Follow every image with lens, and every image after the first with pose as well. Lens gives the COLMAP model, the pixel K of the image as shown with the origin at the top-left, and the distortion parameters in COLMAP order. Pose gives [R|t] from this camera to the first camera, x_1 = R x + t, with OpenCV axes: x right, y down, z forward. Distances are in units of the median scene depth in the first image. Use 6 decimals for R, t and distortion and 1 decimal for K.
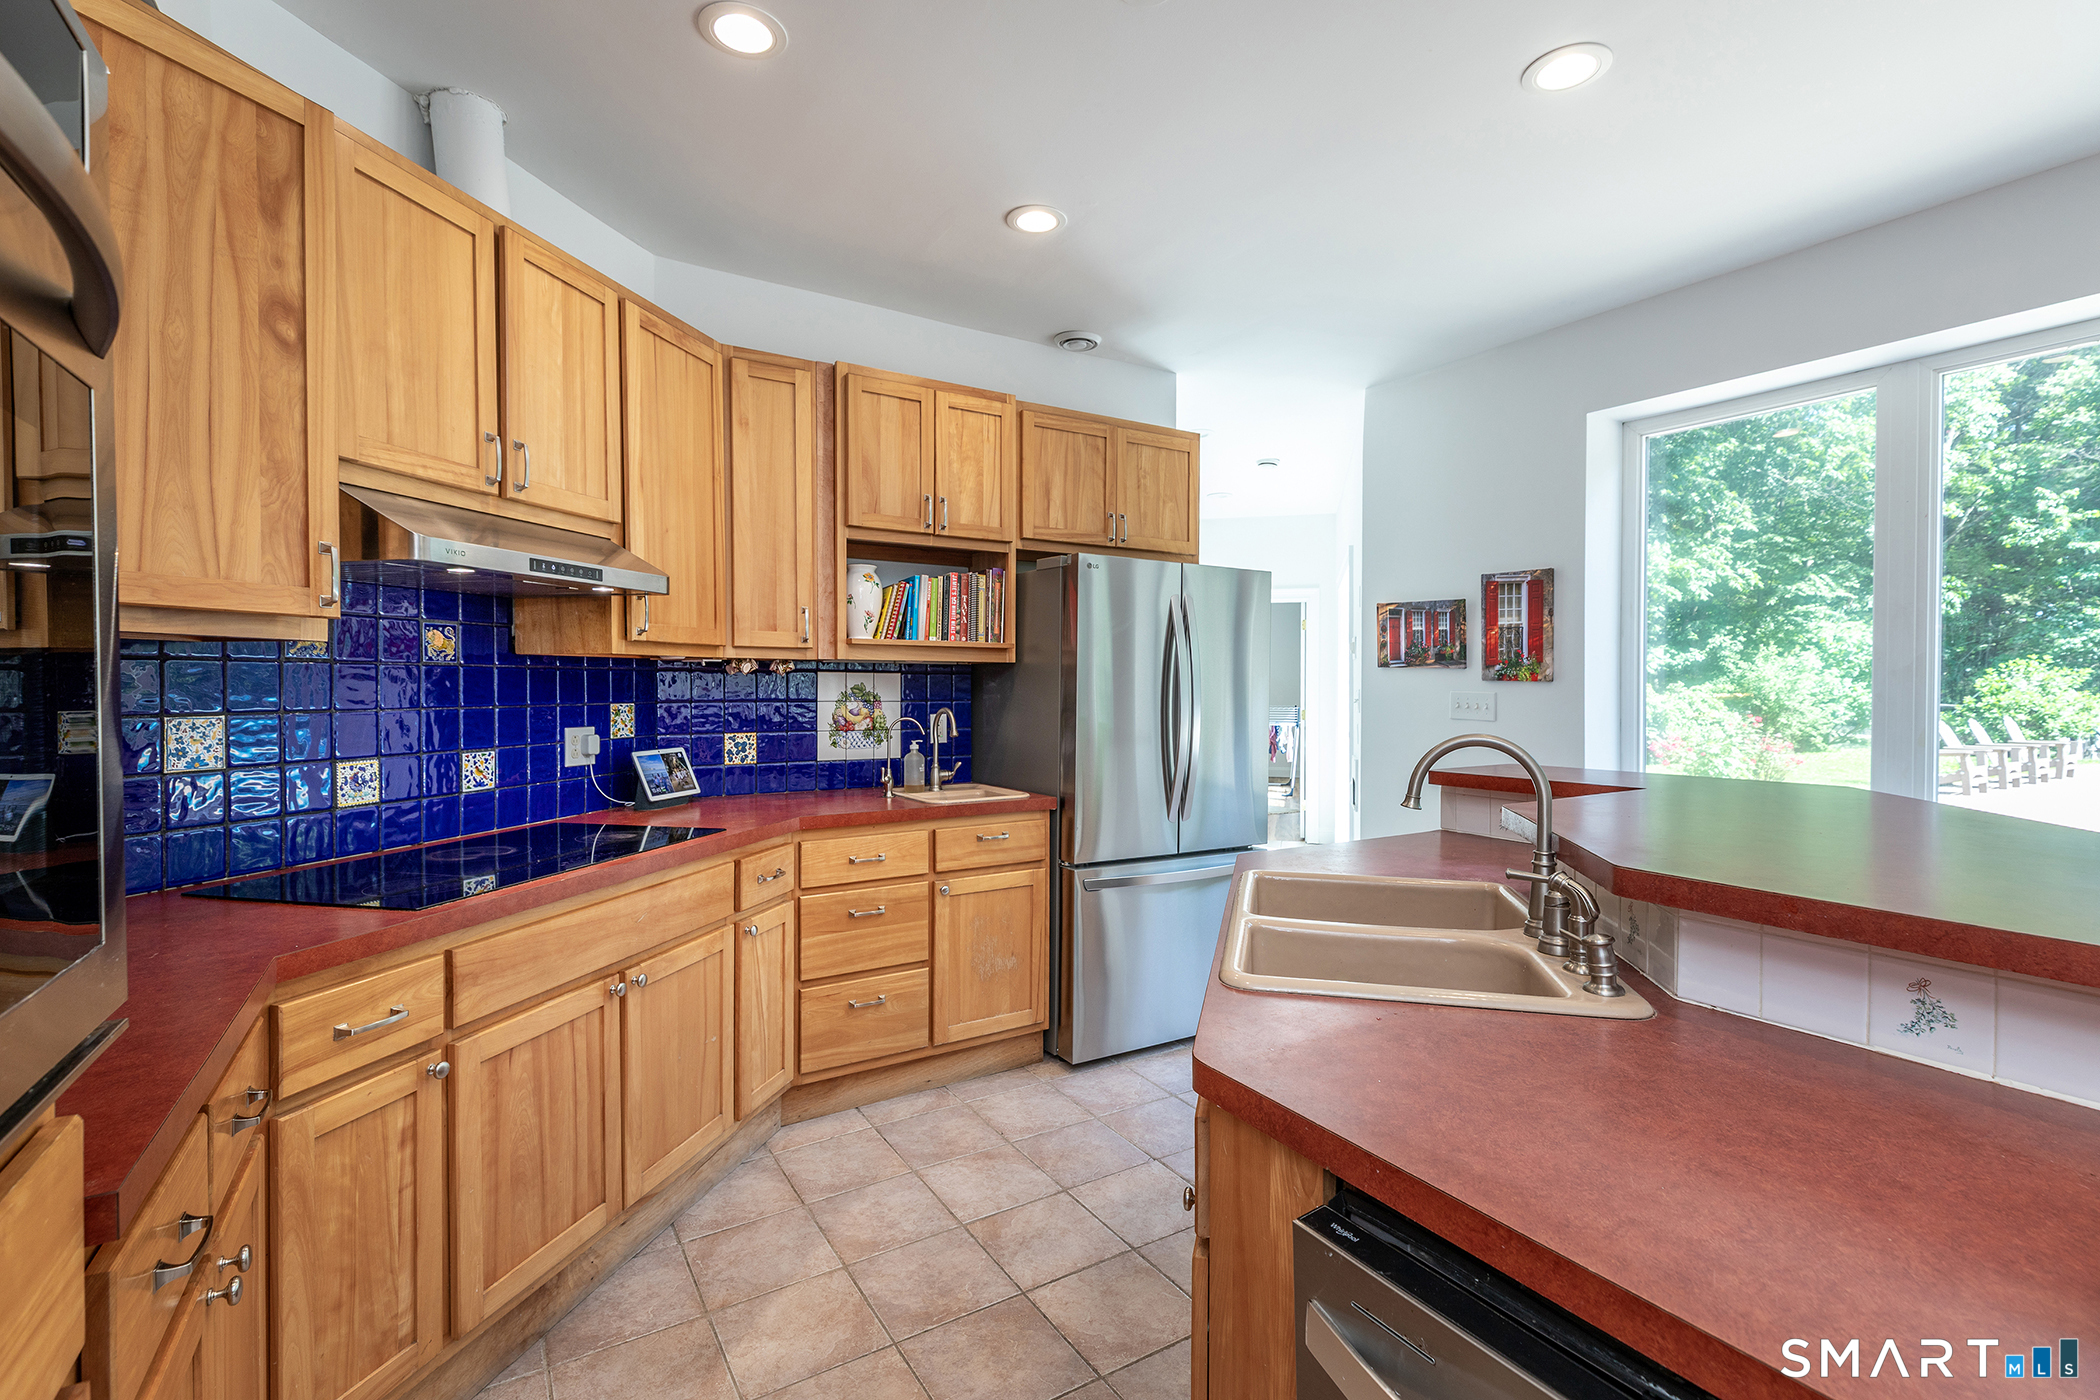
lens RADIAL K [[951.1, 0, 1070.3], [0, 951.1, 697.6], [0, 0, 1]] dist [0.018352, -0.007211]
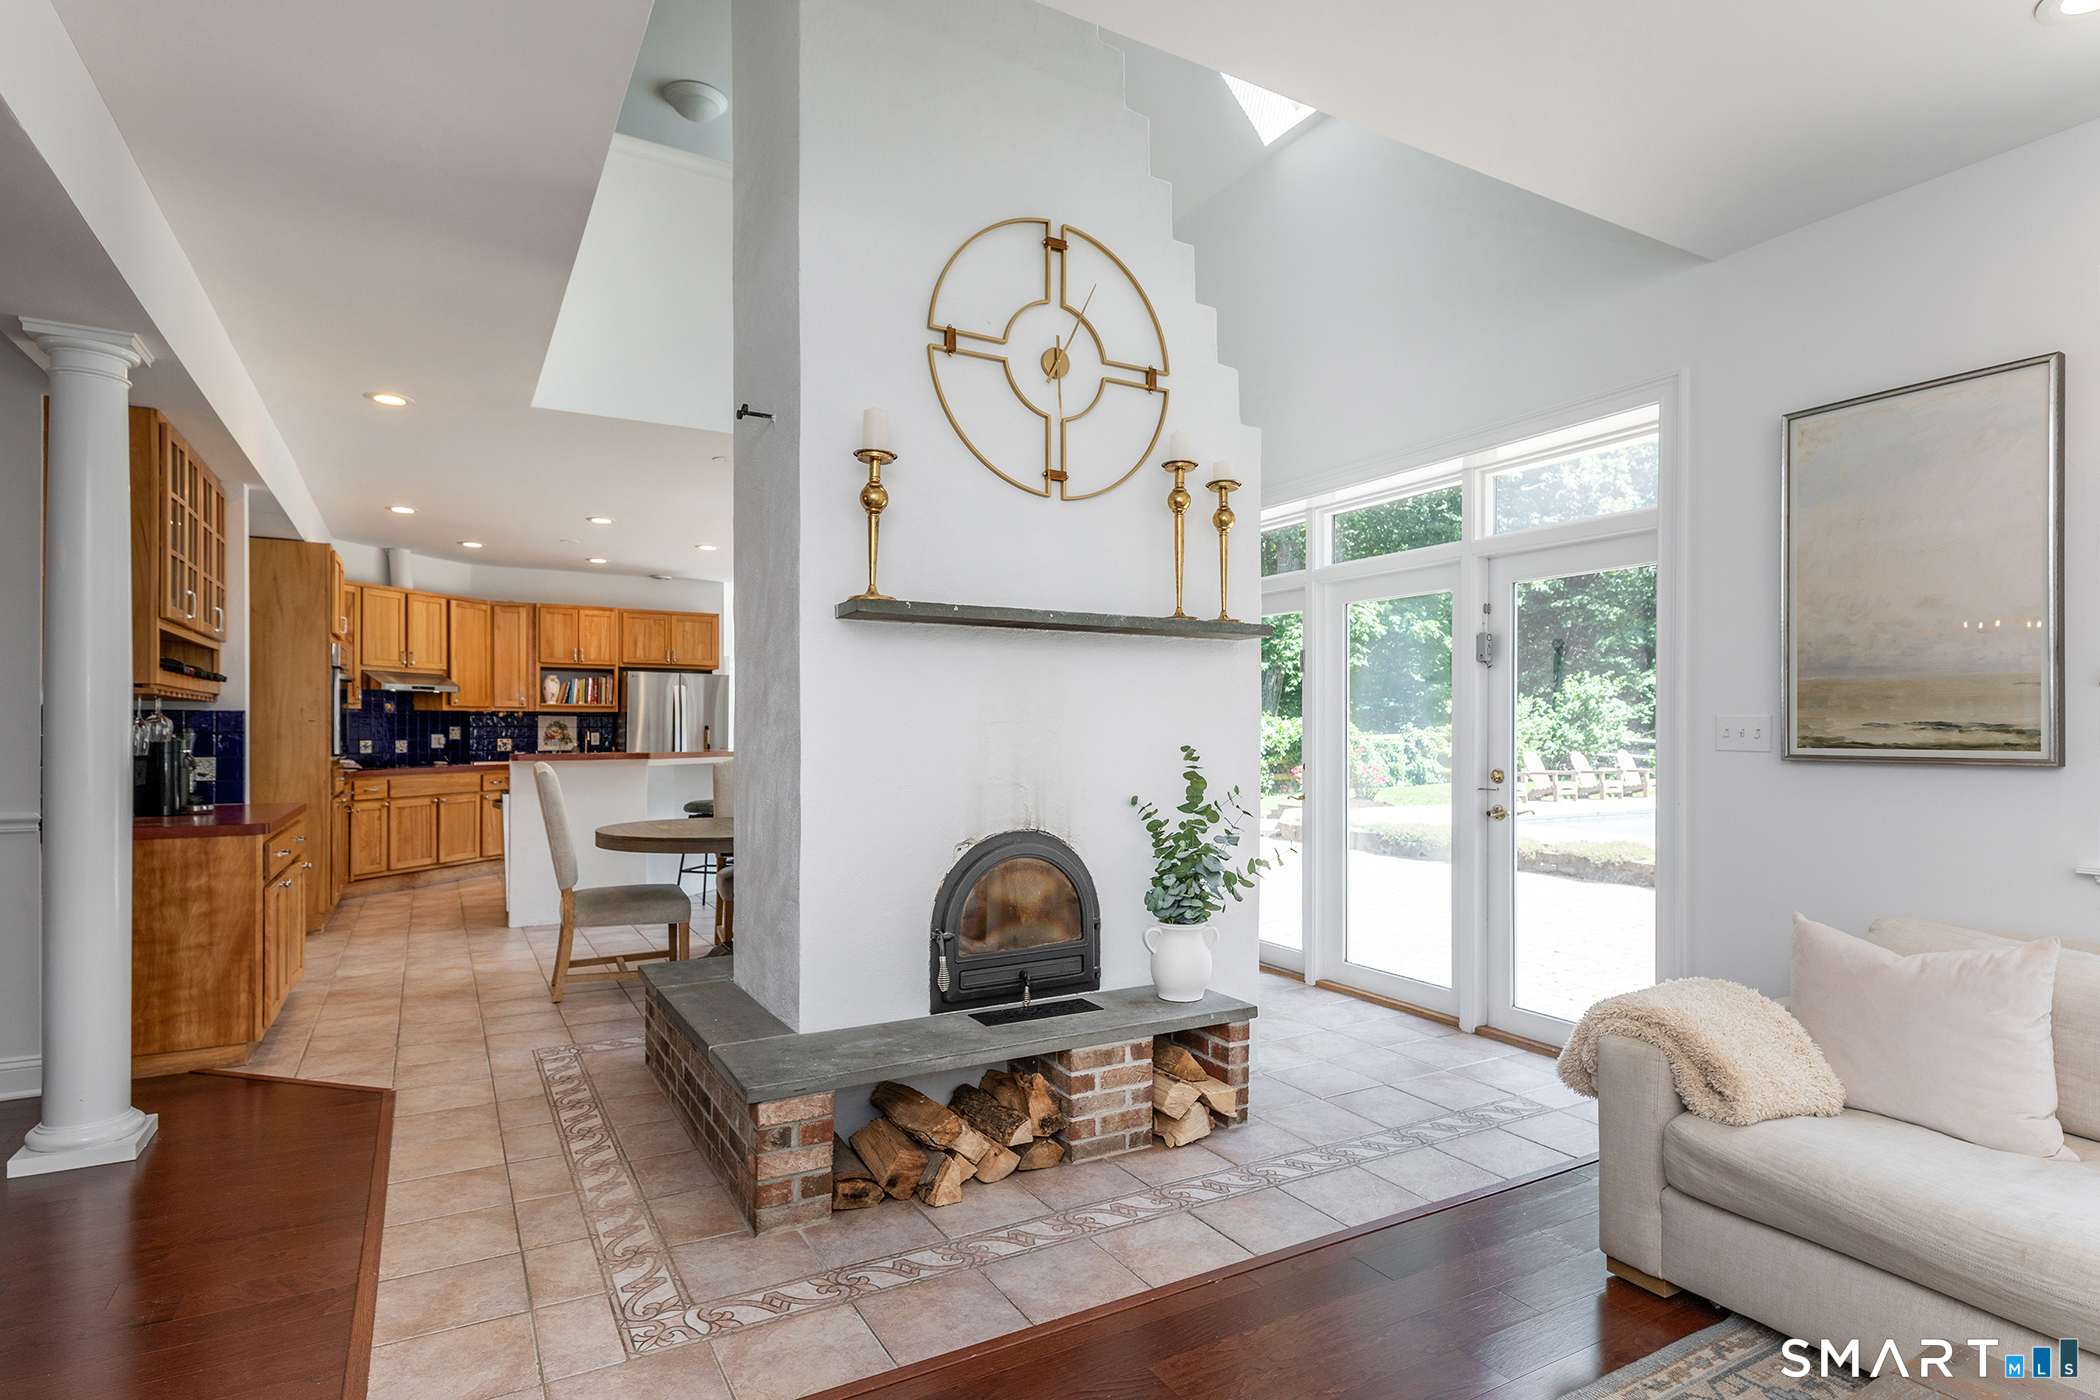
lens RADIAL K [[1113.4, 0, 1128.0], [0, 1113.4, 724.7], [0, 0, 1]] dist [0.017590, 0.000332]
pose [[0.999855, -0.000829, -0.017038, 1.637781], [0.000507, 0.999821, -0.018917, 0.065534], [0.017050, 0.018905, 0.999676, -2.368061]]
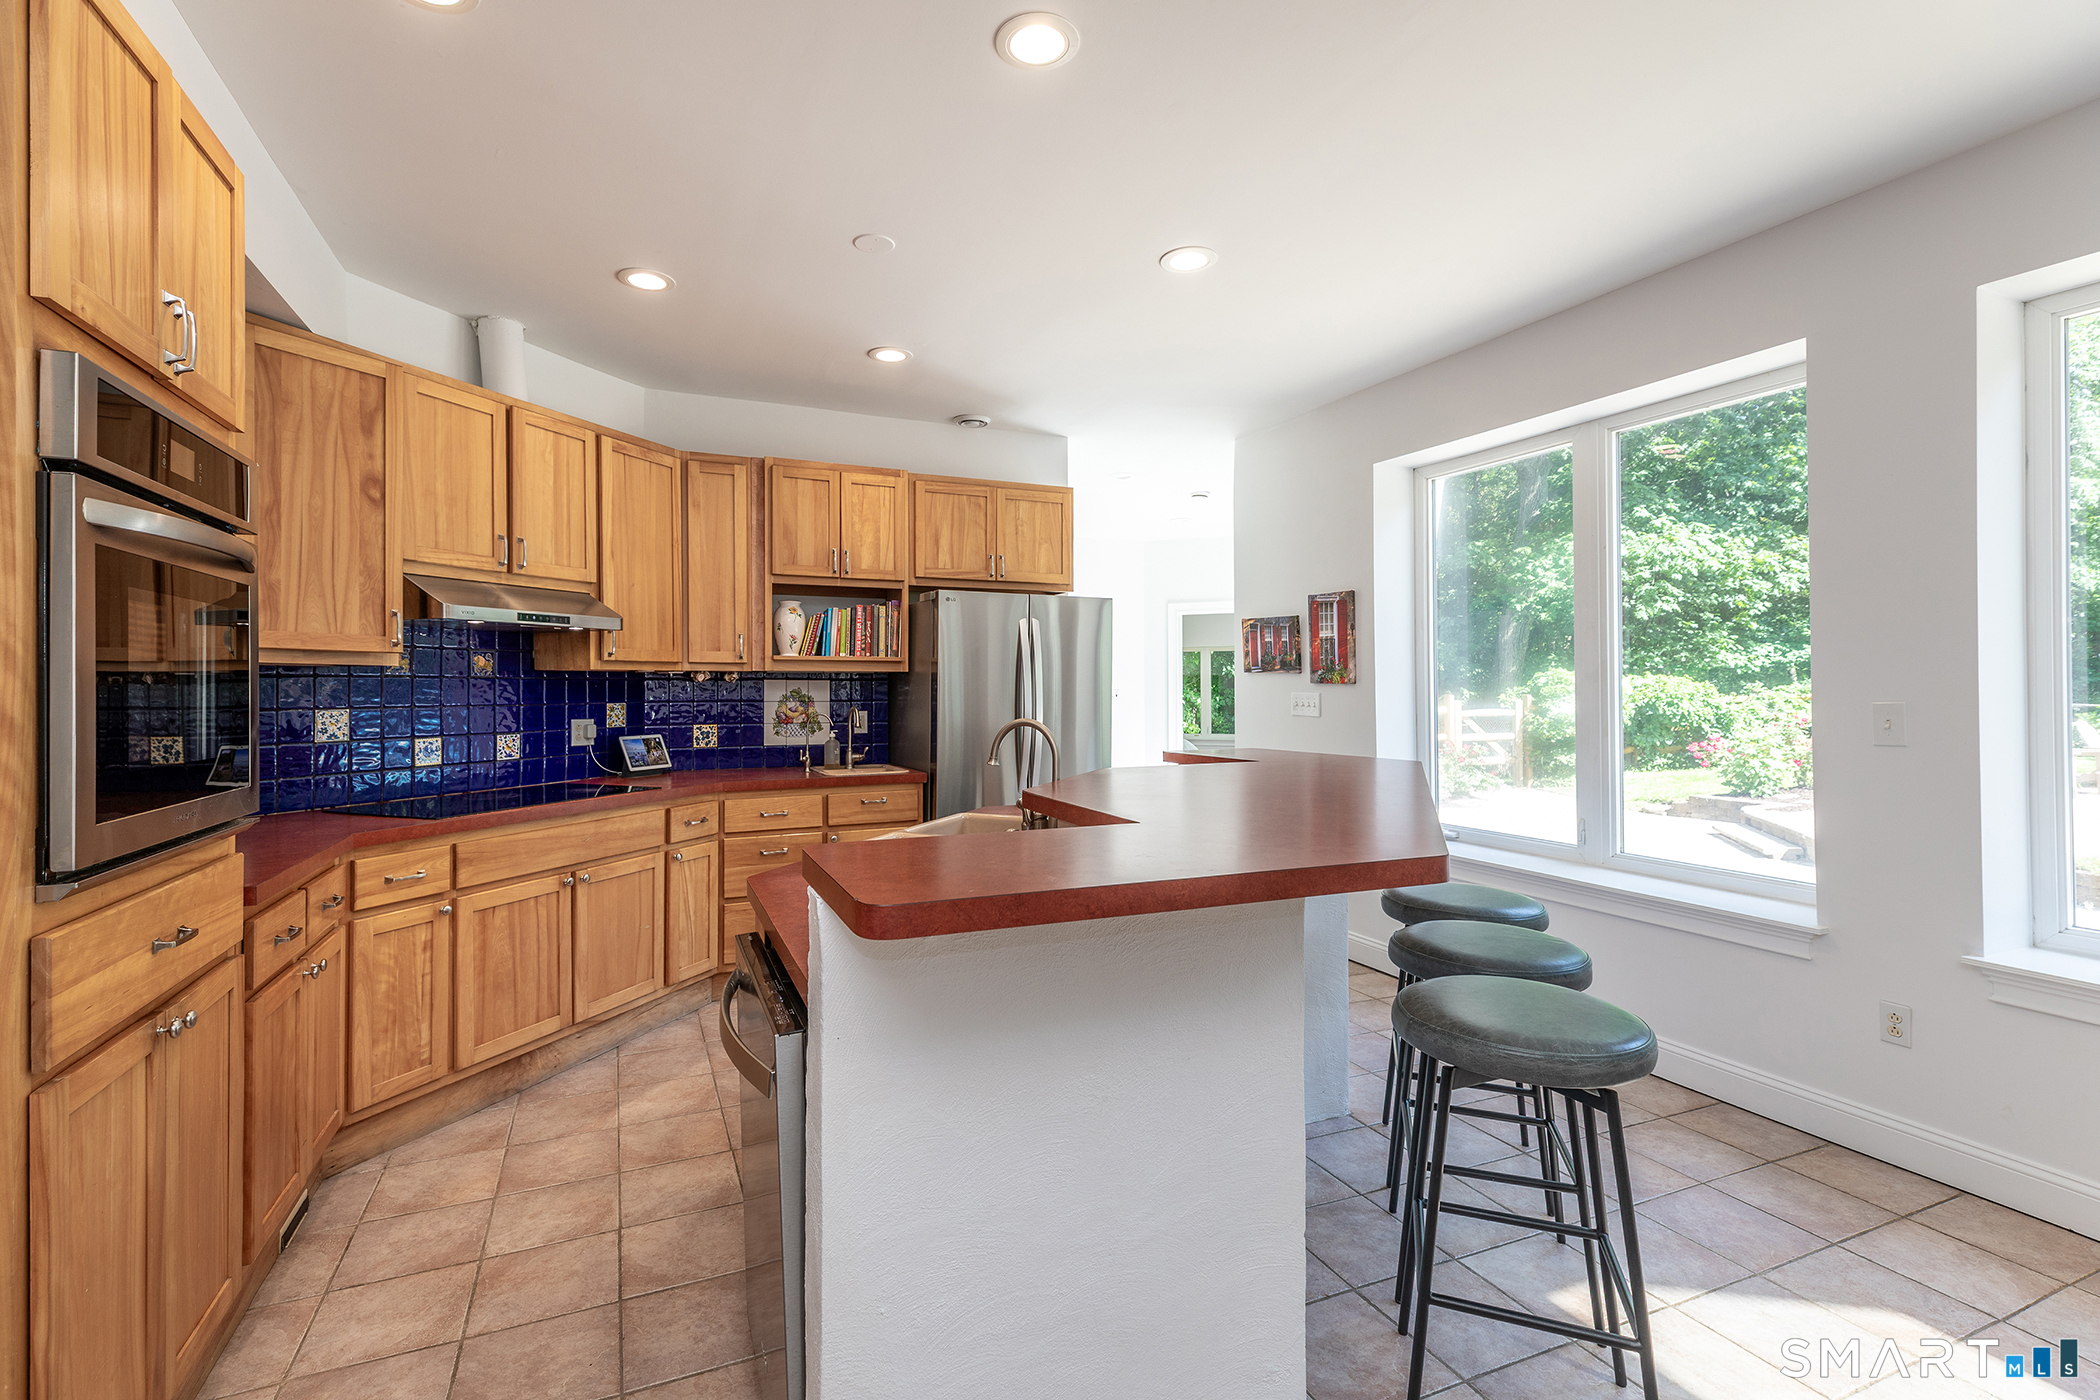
lens RADIAL K [[951.1, 0, 1046.2], [0, 951.1, 680.8], [0, 0, 1]] dist [0.018352, -0.007211]
pose [[0.988859, -0.005711, -0.148748, 0.393630], [0.002641, 0.999780, -0.020827, 0.004434], [0.148834, 0.020202, 0.988656, -0.328927]]
